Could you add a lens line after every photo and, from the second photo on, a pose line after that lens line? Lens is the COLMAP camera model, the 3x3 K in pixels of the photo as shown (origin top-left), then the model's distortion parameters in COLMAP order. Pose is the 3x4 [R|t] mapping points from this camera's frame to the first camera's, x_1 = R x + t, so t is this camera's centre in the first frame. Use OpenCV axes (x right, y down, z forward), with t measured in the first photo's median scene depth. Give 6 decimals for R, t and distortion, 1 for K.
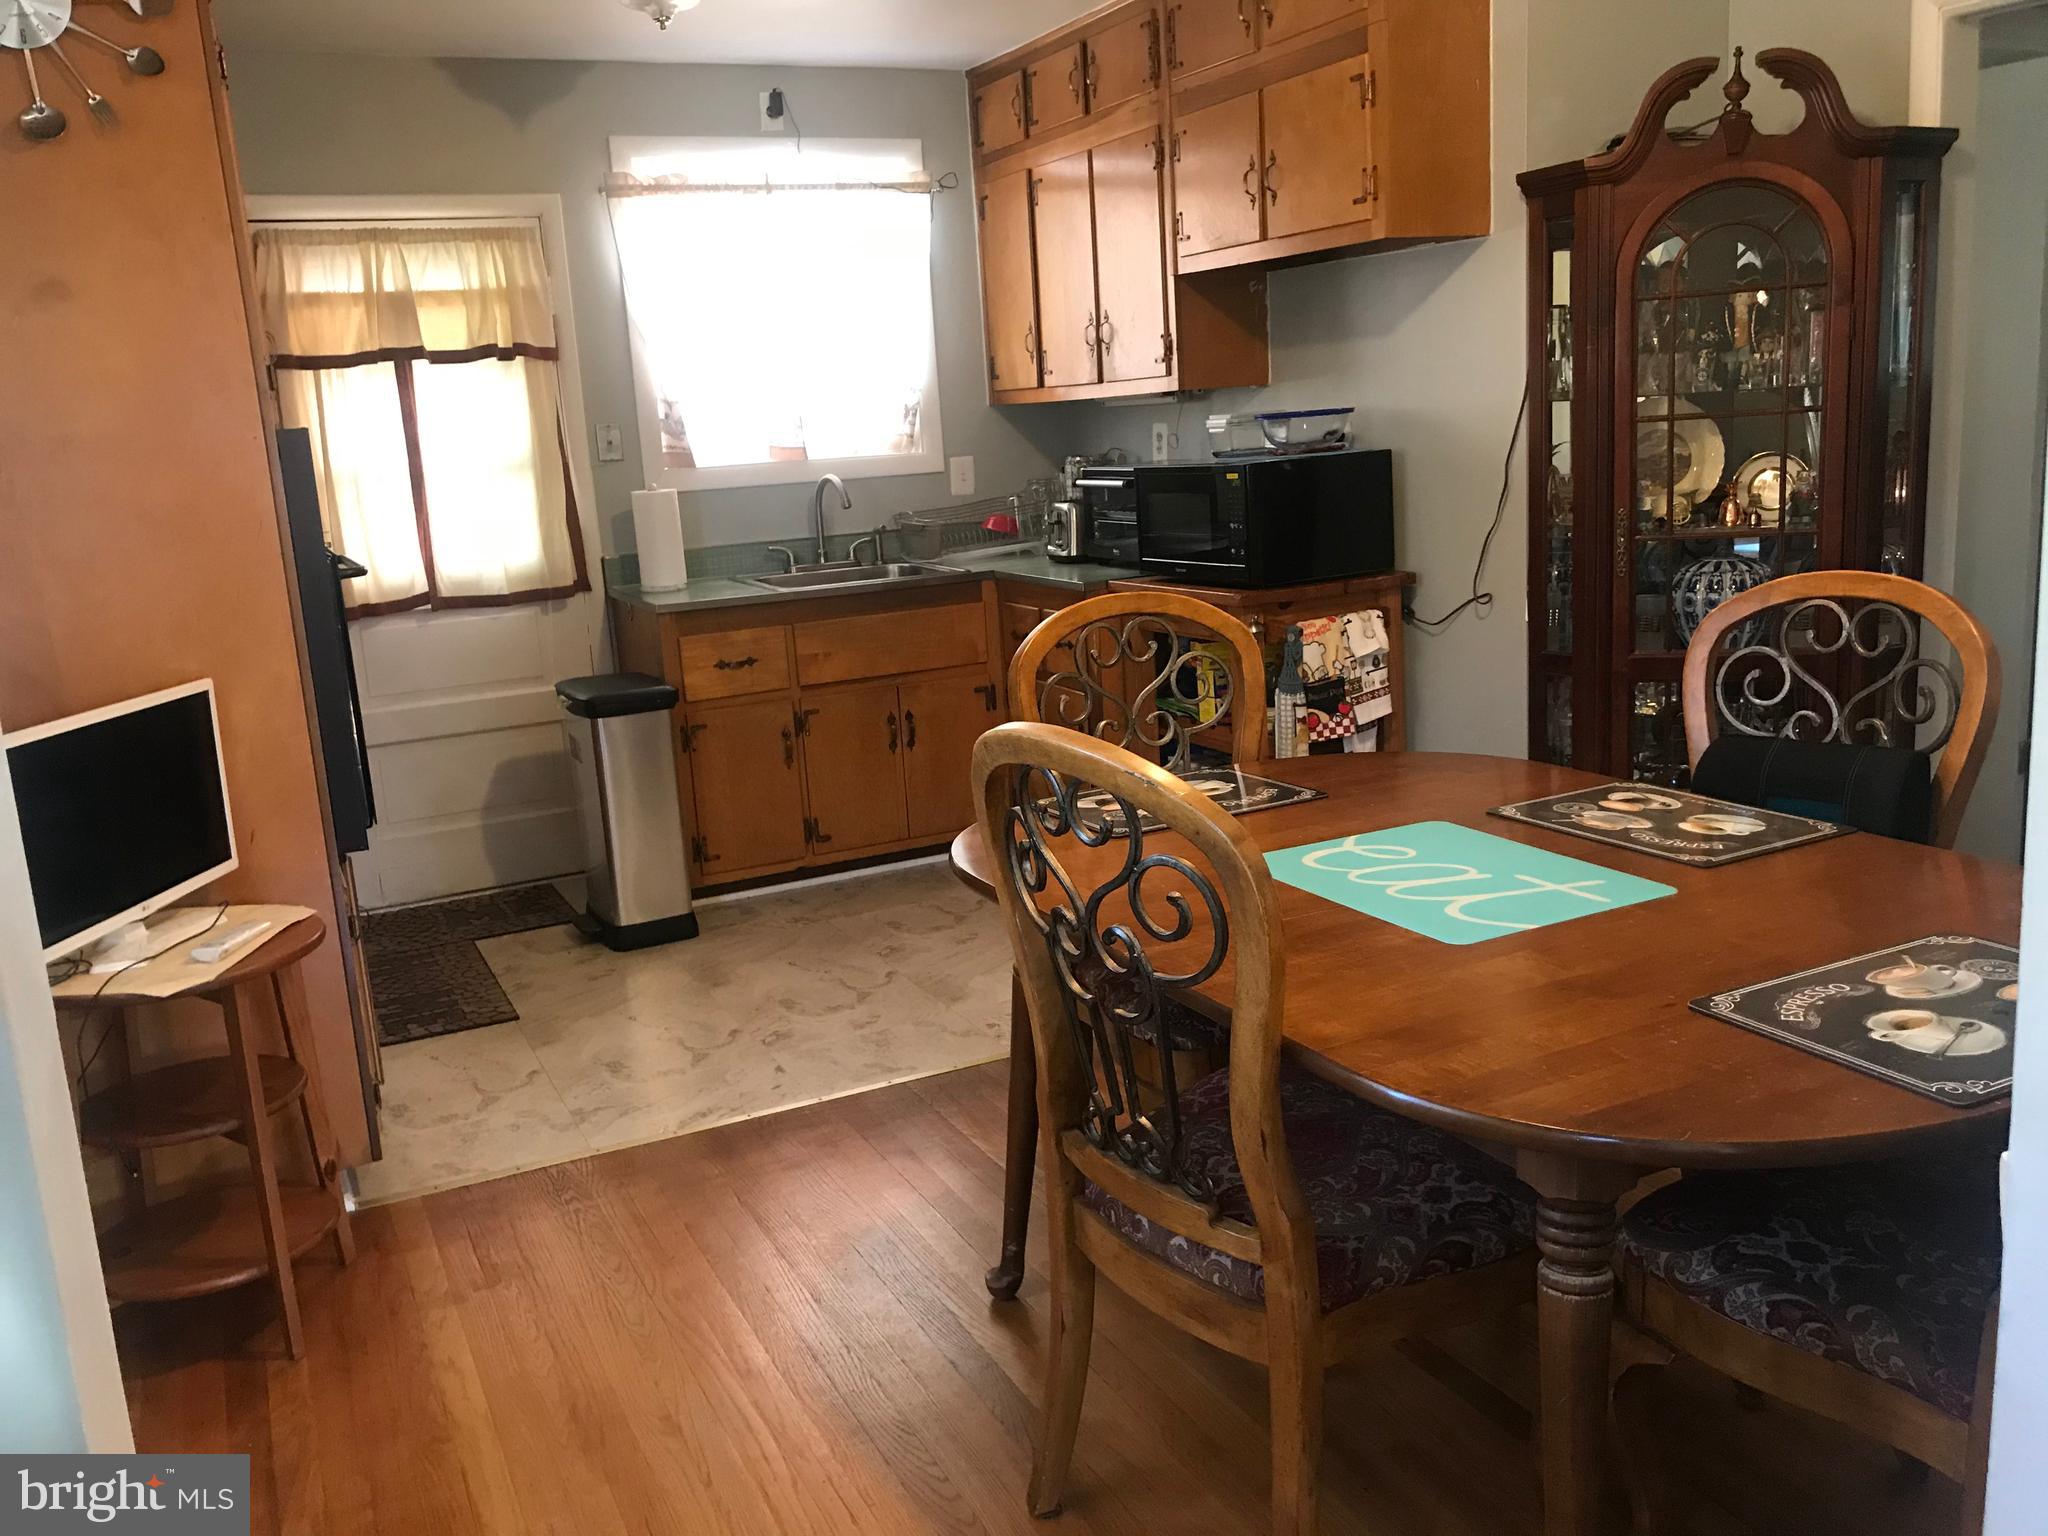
lens RADIAL K [[1718.7, 0, 1019.2], [0, 1718.7, 760.9], [0, 0, 1]] dist [0.109209, -0.255405]
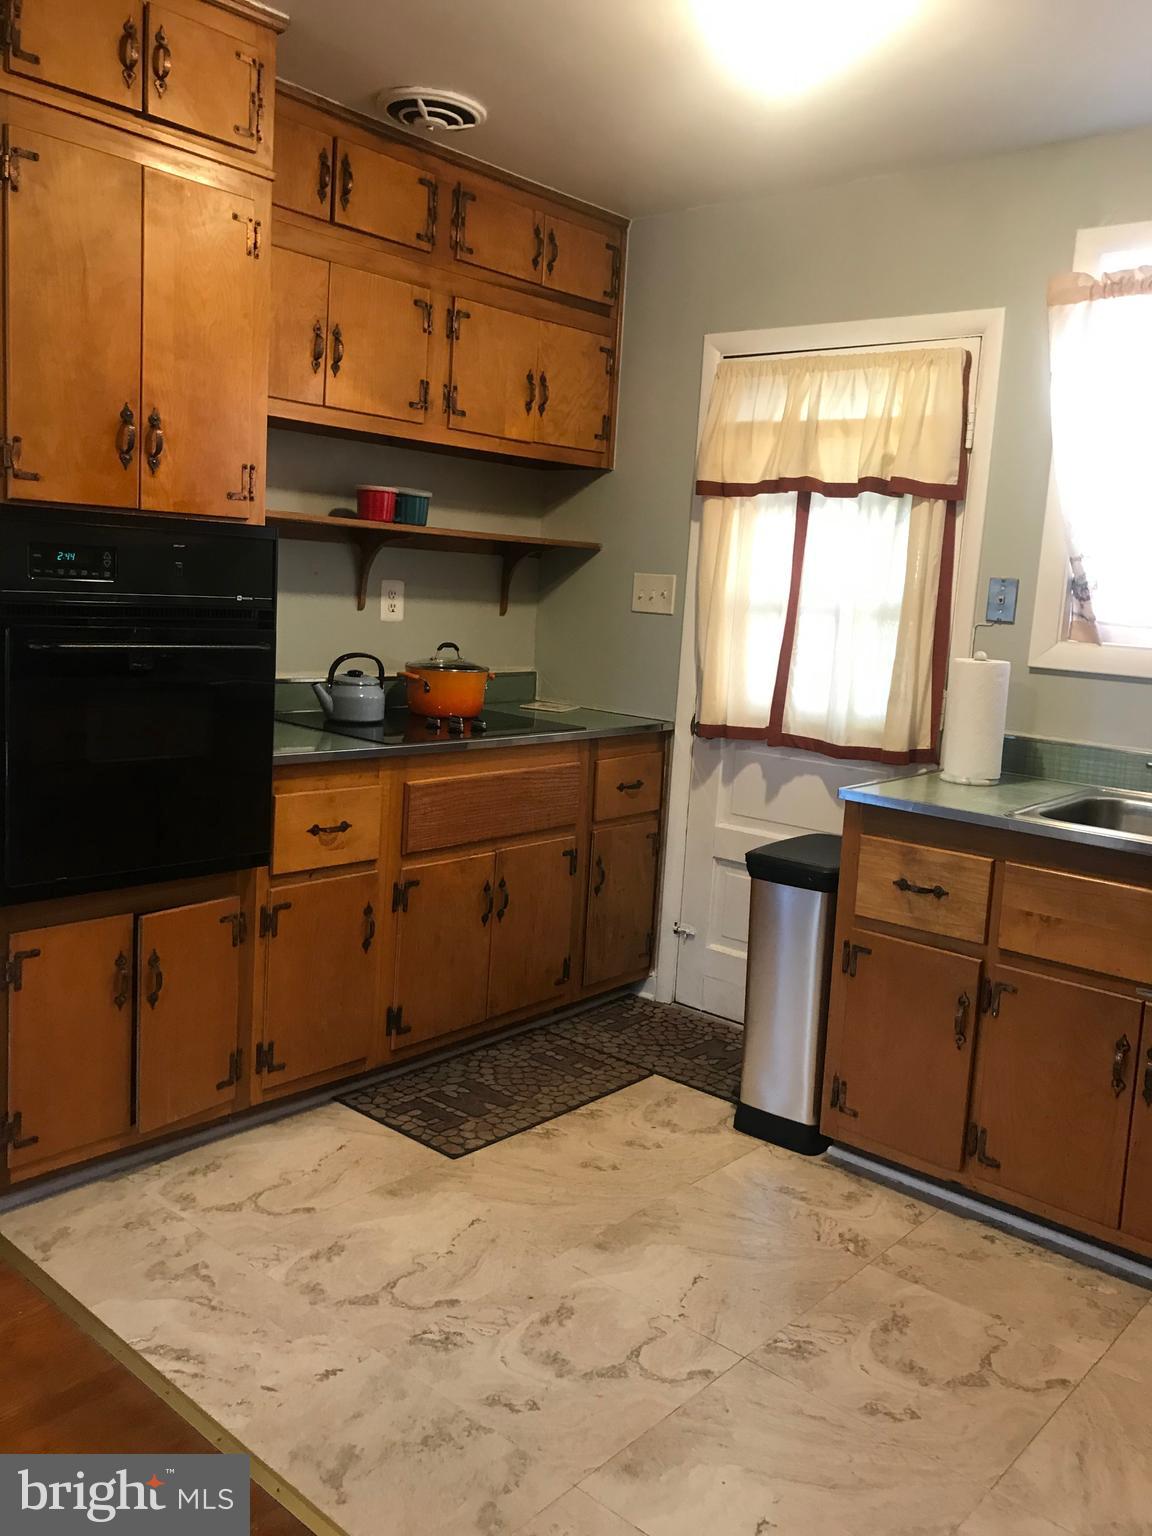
lens RADIAL K [[1259.1, 0, 576.9], [0, 1259.1, 766.6], [0, 0, 1]] dist [0.007458, -0.010429]
pose [[0.387107, 0.220423, -0.895300, 0.264462], [-0.267771, 0.956031, 0.119597, -0.134405], [0.882297, 0.193438, 0.429109, 0.616722]]
